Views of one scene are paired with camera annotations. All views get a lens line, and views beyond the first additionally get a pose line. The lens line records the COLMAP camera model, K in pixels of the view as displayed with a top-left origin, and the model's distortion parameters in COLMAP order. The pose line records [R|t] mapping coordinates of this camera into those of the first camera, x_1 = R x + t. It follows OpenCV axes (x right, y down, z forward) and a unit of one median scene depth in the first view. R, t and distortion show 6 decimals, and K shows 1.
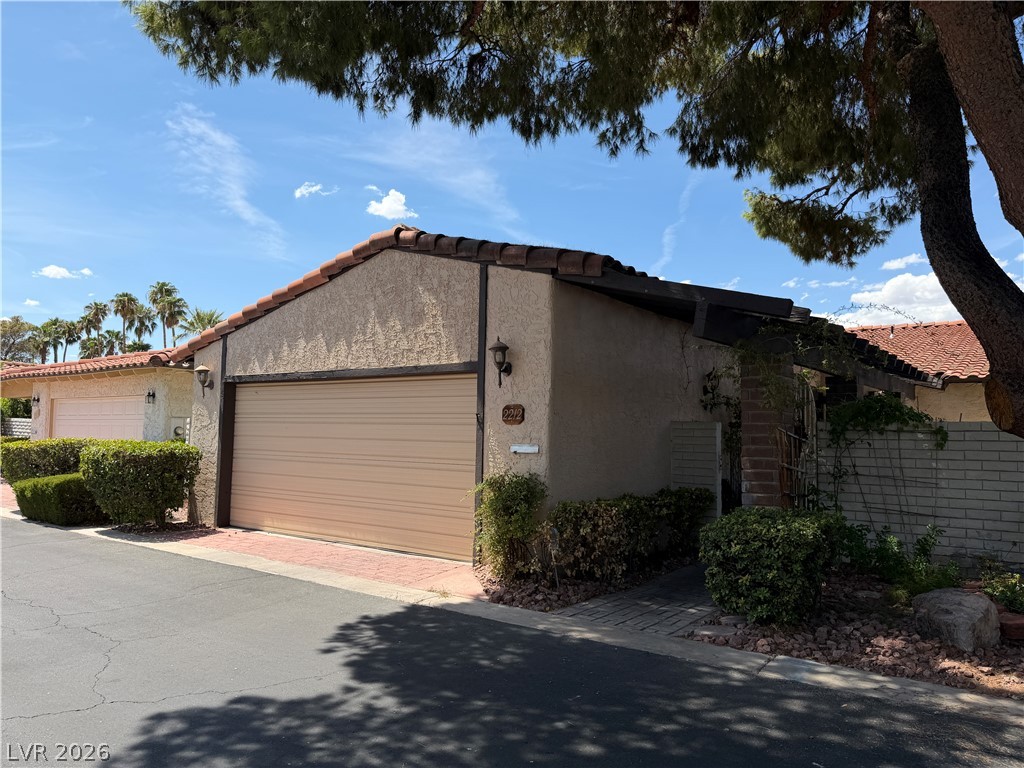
lens RADIAL K [[720.4, 0, 511.0], [0, 720.4, 386.8], [0, 0, 1]] dist [0.019691, -0.022722]
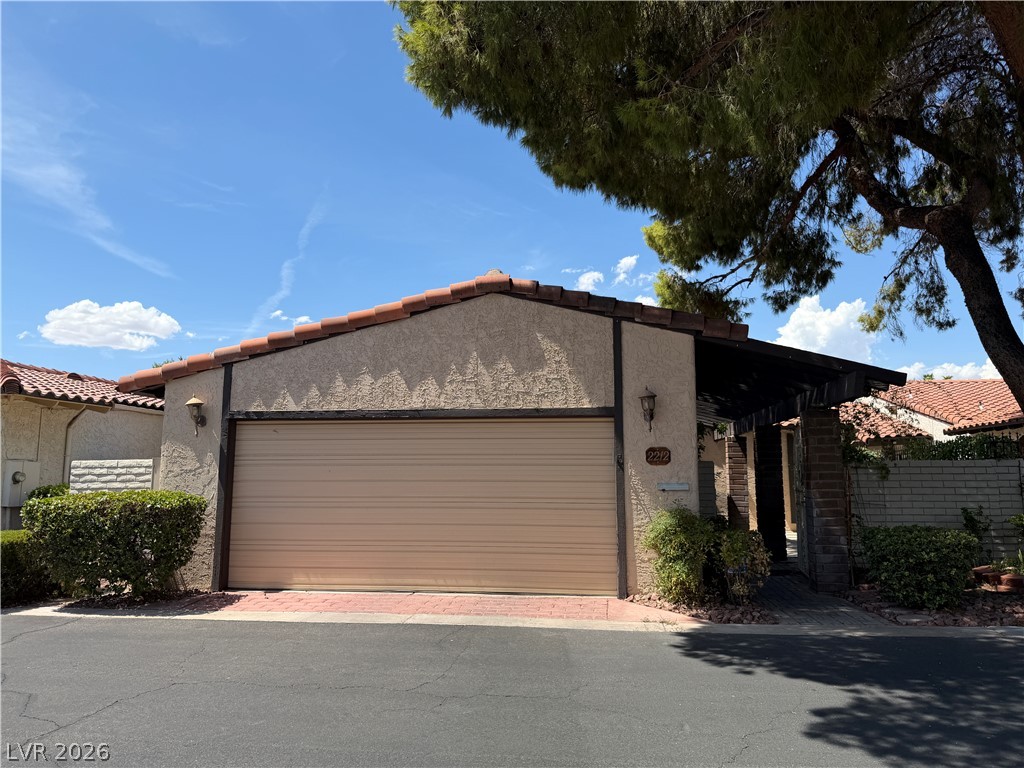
lens RADIAL K [[720.4, 0, 507.2], [0, 720.4, 378.9], [0, 0, 1]] dist [0.019691, -0.022722]
pose [[0.872281, 0.050098, 0.486432, -0.695335], [-0.017854, 0.997338, -0.070700, 0.002272], [-0.488679, 0.052985, 0.870853, 0.118244]]
